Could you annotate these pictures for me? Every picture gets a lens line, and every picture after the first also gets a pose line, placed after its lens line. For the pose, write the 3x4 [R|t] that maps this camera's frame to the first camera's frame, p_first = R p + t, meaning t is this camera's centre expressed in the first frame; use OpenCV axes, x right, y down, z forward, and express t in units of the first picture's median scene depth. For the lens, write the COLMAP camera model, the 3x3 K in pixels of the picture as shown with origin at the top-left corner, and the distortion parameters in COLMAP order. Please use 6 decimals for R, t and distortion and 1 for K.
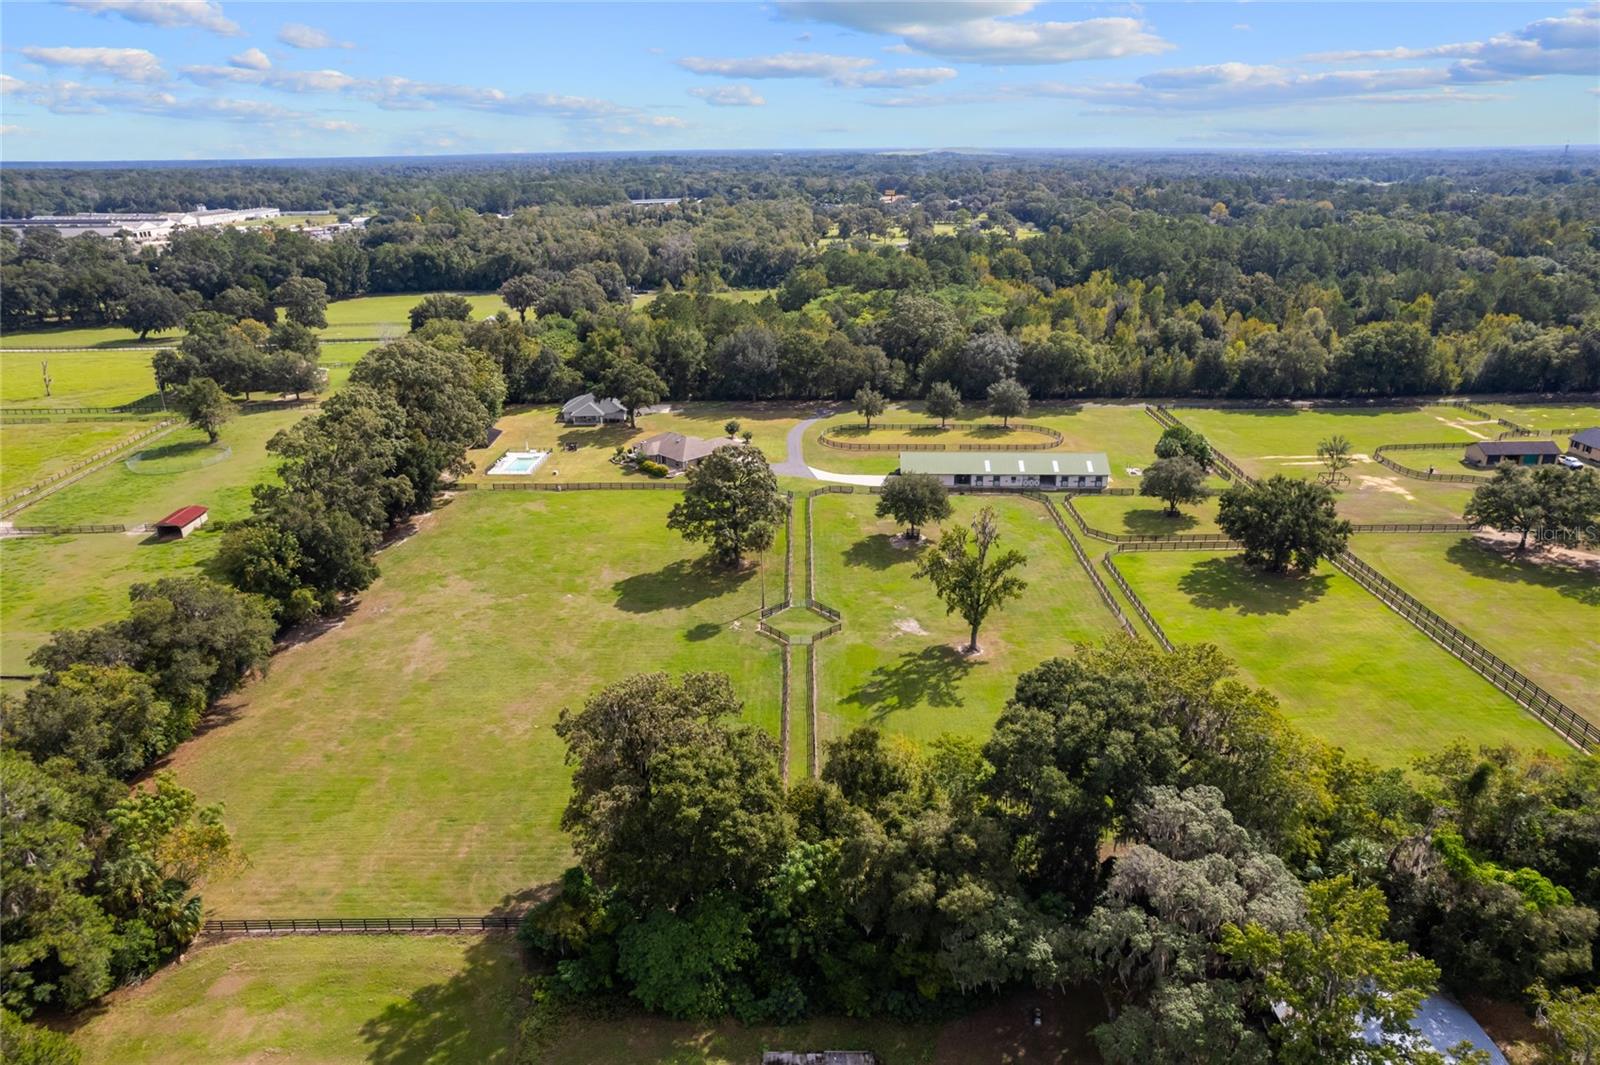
lens RADIAL K [[1029.2, 0, 807.4], [0, 1029.2, 534.6], [0, 0, 1]] dist [-0.077815, 0.074548]
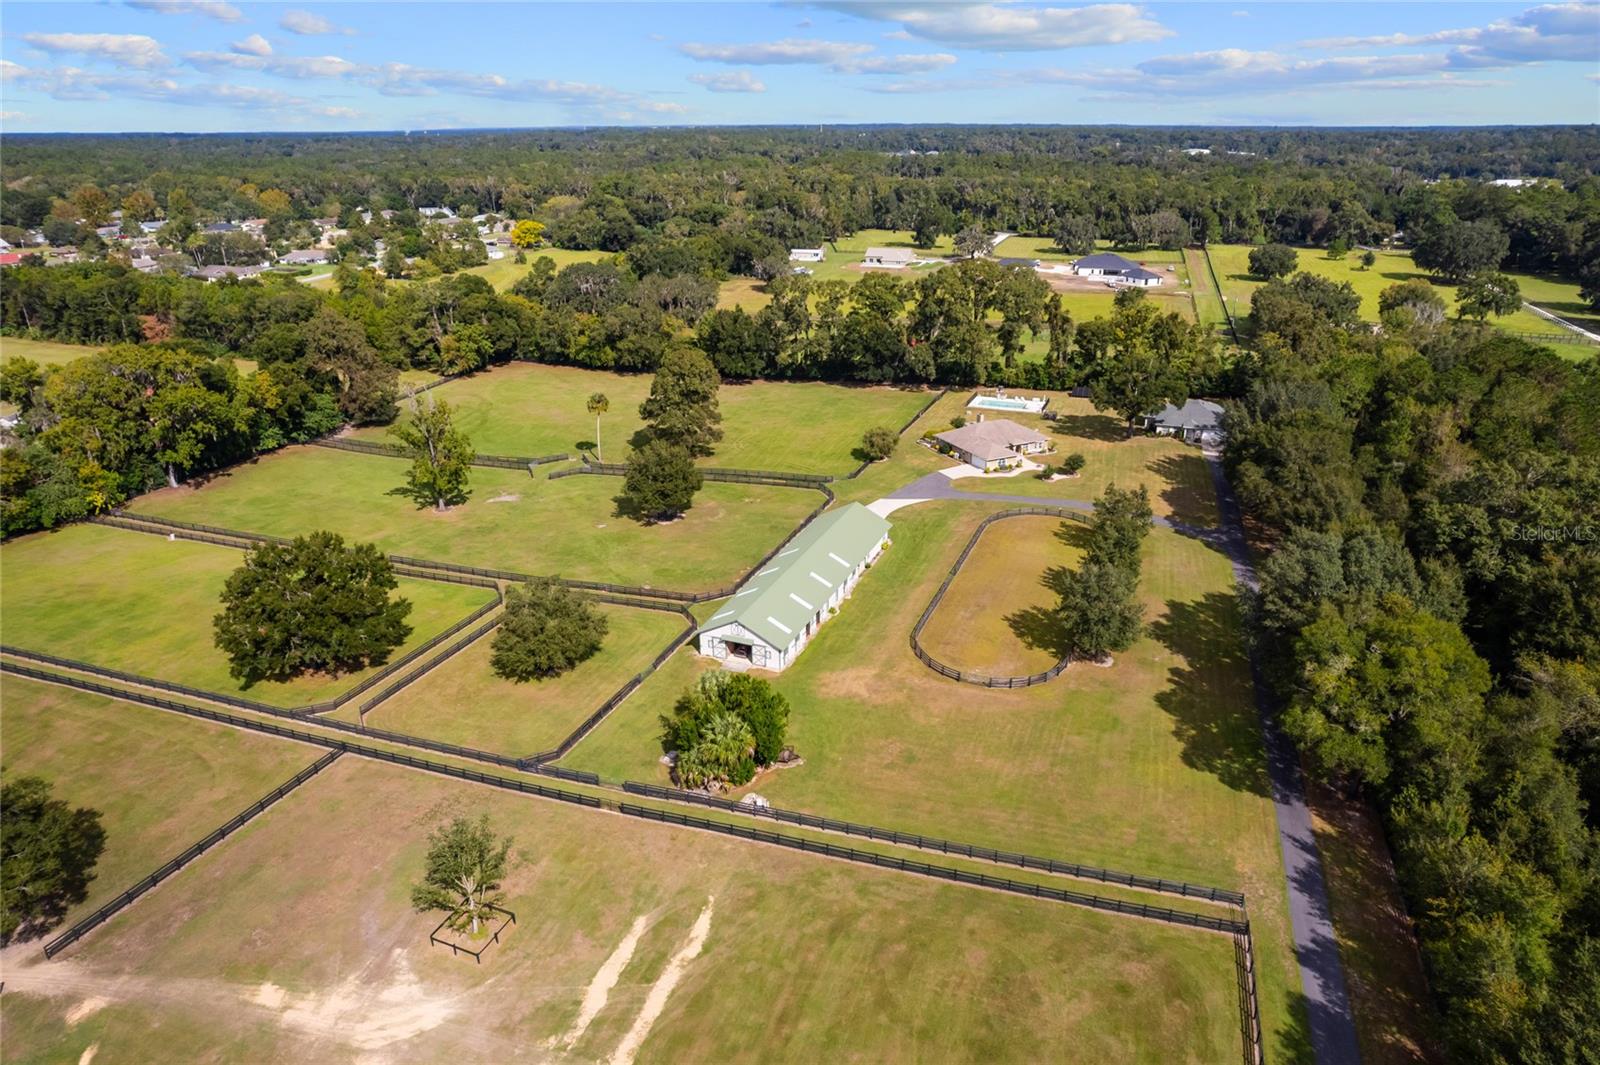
lens RADIAL K [[1029.2, 0, 807.4], [0, 1029.2, 534.6], [0, 0, 1]] dist [-0.077815, 0.074548]
pose [[-0.327245, 0.364469, -0.871821, 0.679131], [-0.329204, 0.820847, 0.466729, -0.355037], [0.885740, 0.439742, -0.148633, 0.990817]]
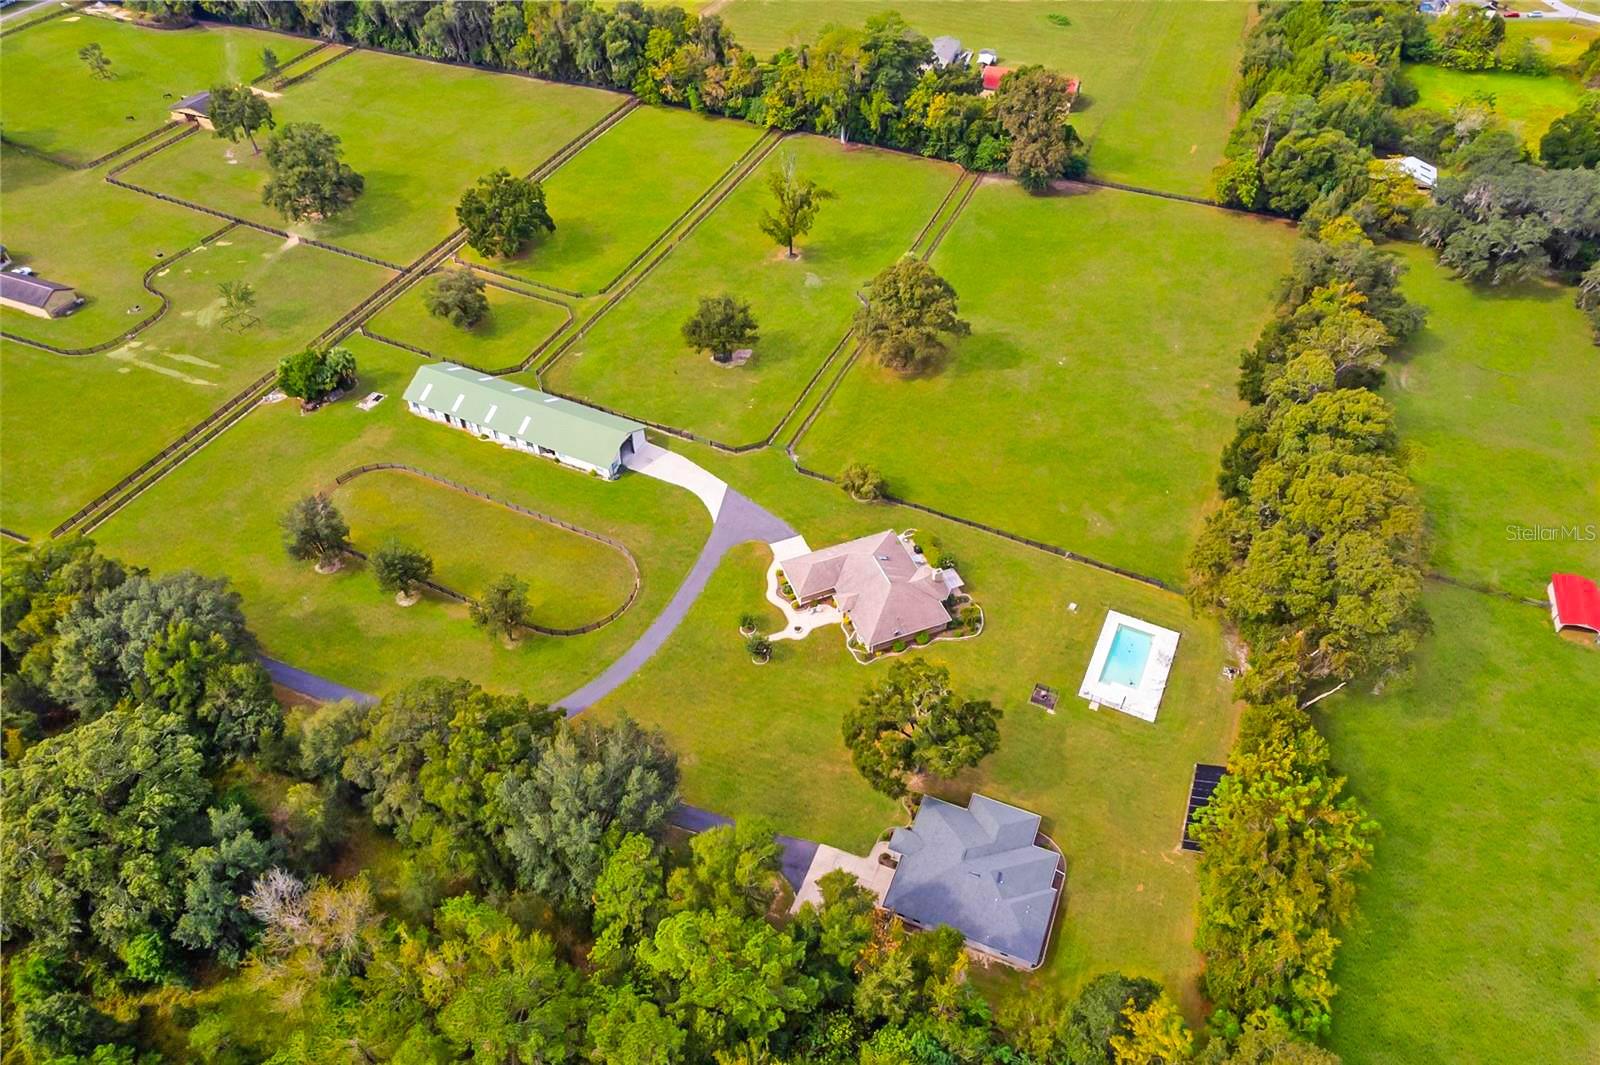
lens RADIAL K [[1029.2, 0, 807.4], [0, 1029.2, 534.6], [0, 0, 1]] dist [-0.077815, 0.074548]
pose [[-0.916541, -0.272665, 0.292585, -0.250570], [0.157412, 0.426584, 0.890645, -0.643654], [-0.367659, 0.862369, -0.348061, 1.166412]]
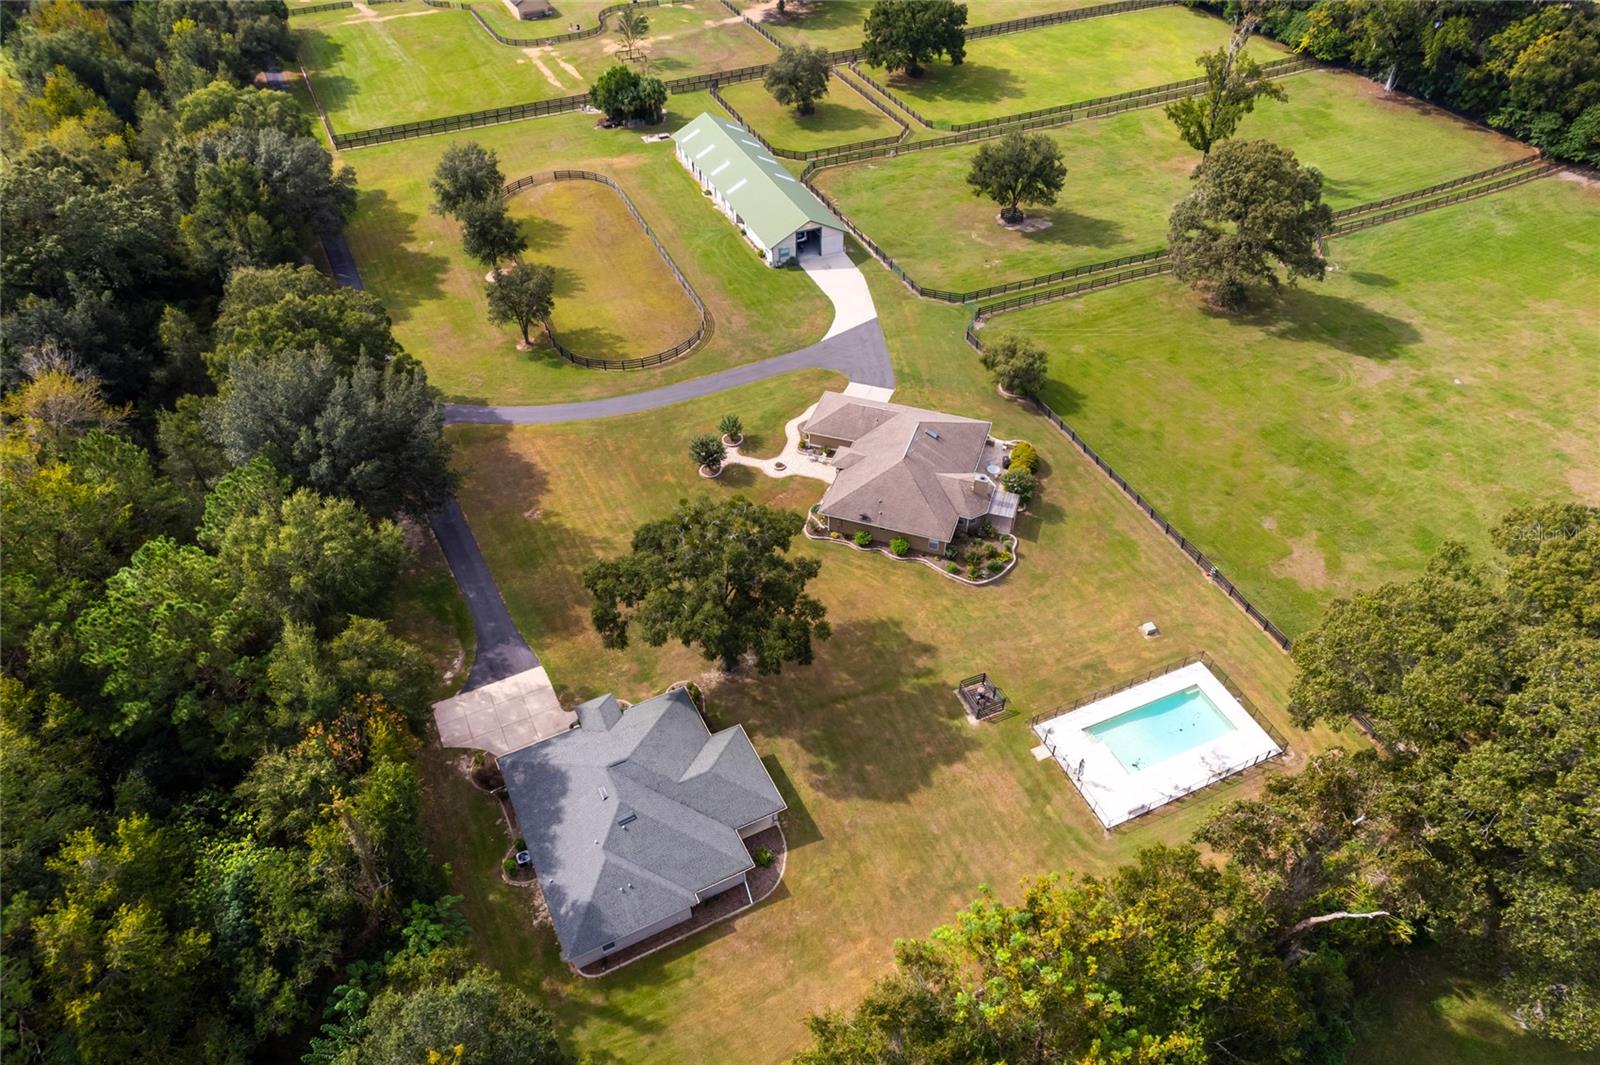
lens RADIAL K [[1021.9, 0, 826.3], [0, 1021.9, 535.7], [0, 0, 1]] dist [-0.066580, 0.070759]
pose [[-0.444371, -0.598024, 0.667010, -0.402592], [0.329669, 0.583149, 0.742466, -0.387196], [-0.832978, 0.549823, -0.061985, 1.034265]]
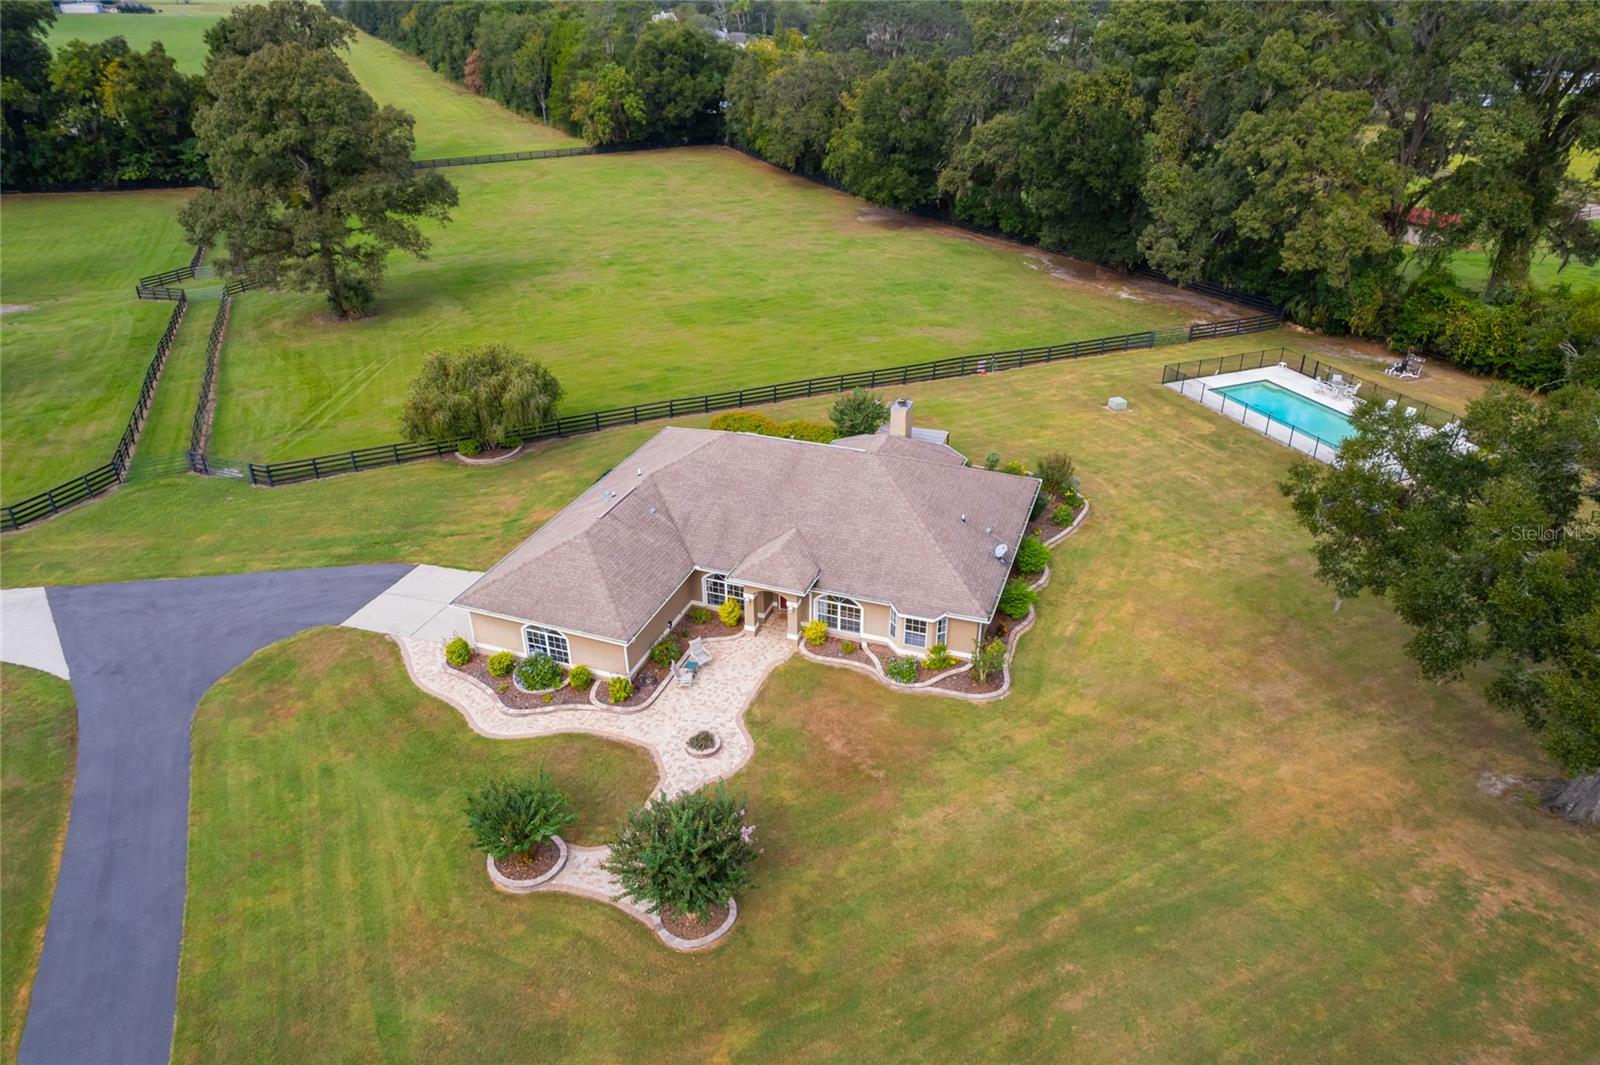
lens RADIAL K [[1024.4, 0, 805.2], [0, 1024.4, 532.1], [0, 0, 1]] dist [-0.078586, 0.070877]
pose [[-0.905744, 0.211278, -0.367410, -0.052732], [-0.142201, 0.665149, 0.733045, -0.215975], [0.399259, 0.716197, -0.572411, 1.075176]]
